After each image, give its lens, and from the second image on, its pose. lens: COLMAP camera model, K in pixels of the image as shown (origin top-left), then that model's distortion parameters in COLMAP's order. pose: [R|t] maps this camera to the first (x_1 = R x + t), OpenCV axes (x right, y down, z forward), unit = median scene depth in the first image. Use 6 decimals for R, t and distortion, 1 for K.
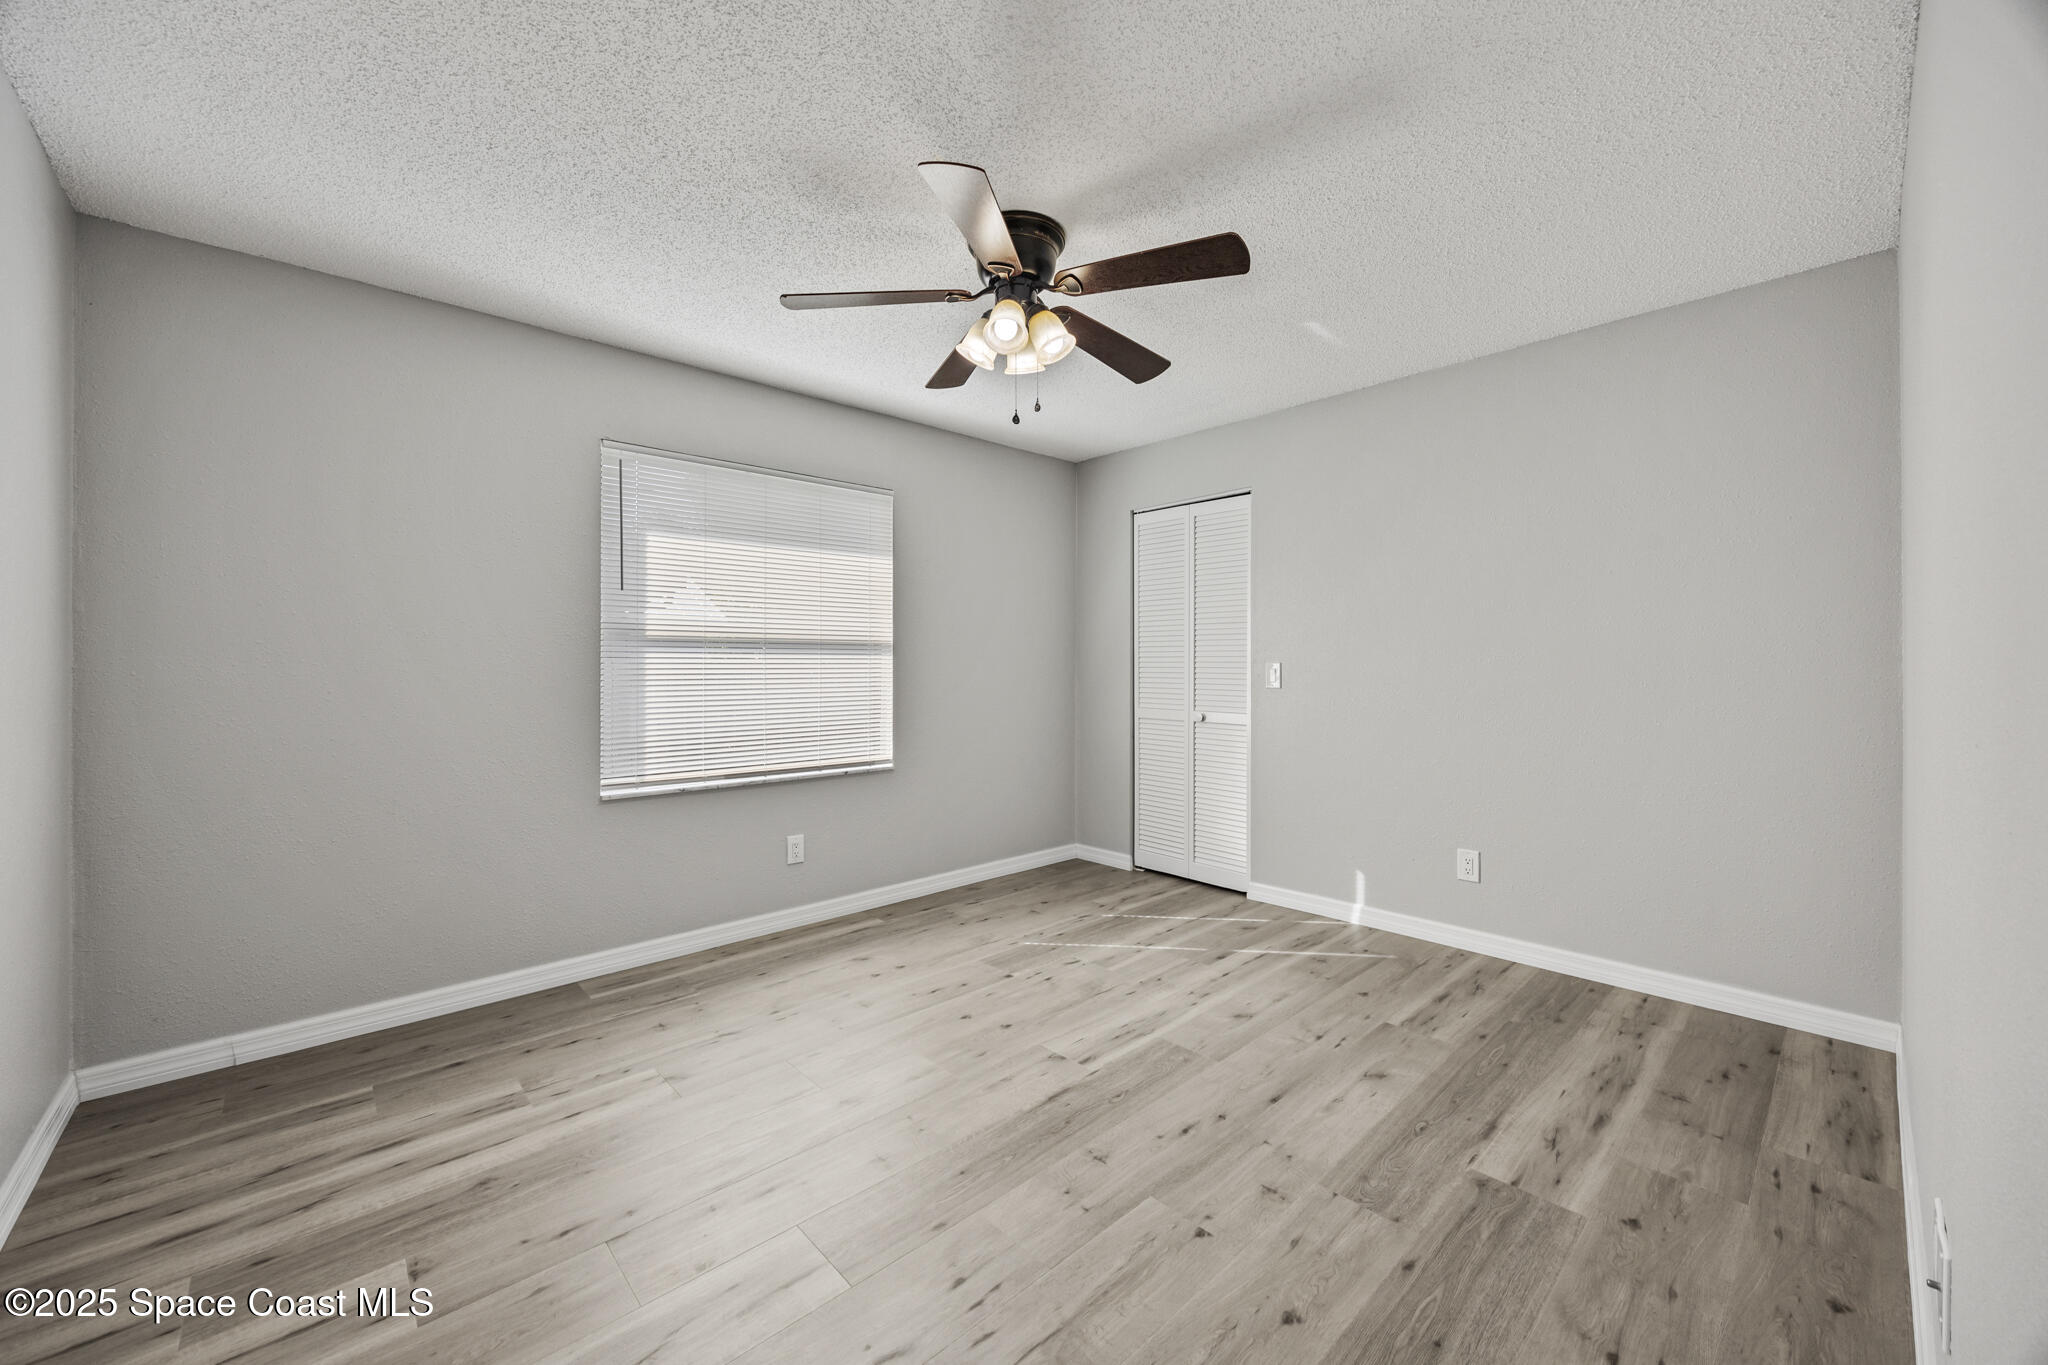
lens RADIAL K [[799.7, 0, 1014.1], [0, 799.7, 673.6], [0, 0, 1]] dist [0.000488, -0.000222]
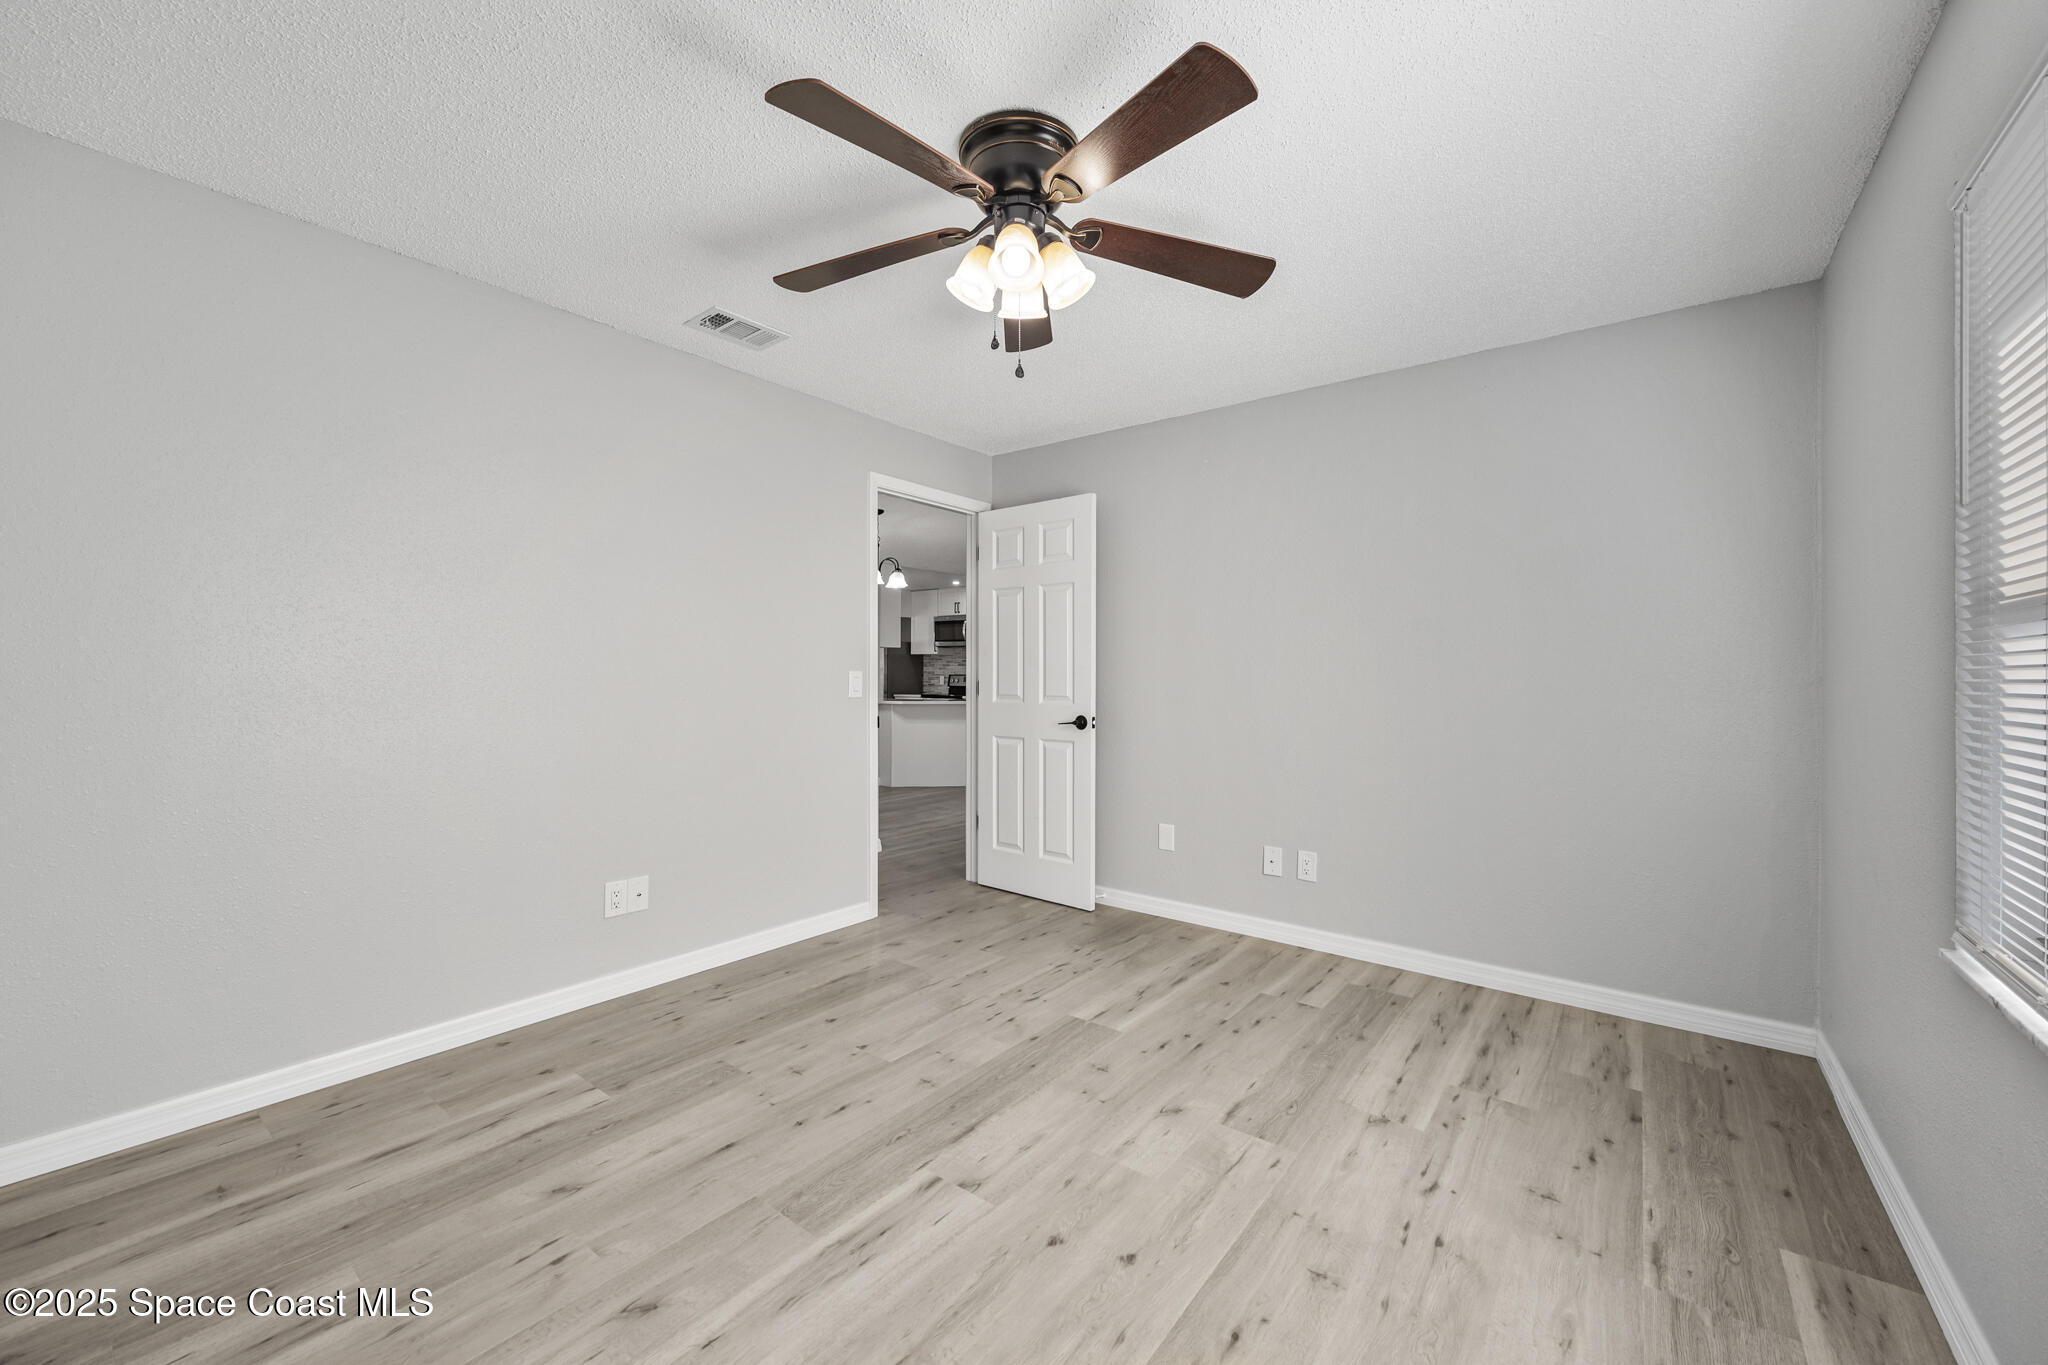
lens RADIAL K [[799.7, 0, 1014.1], [0, 799.7, 673.6], [0, 0, 1]] dist [0.000488, -0.000222]
pose [[-0.986681, -0.004154, -0.162612, 0.154507], [-0.004391, 0.999990, 0.001094, -0.010235], [0.162605, 0.001793, -0.986690, 1.966047]]
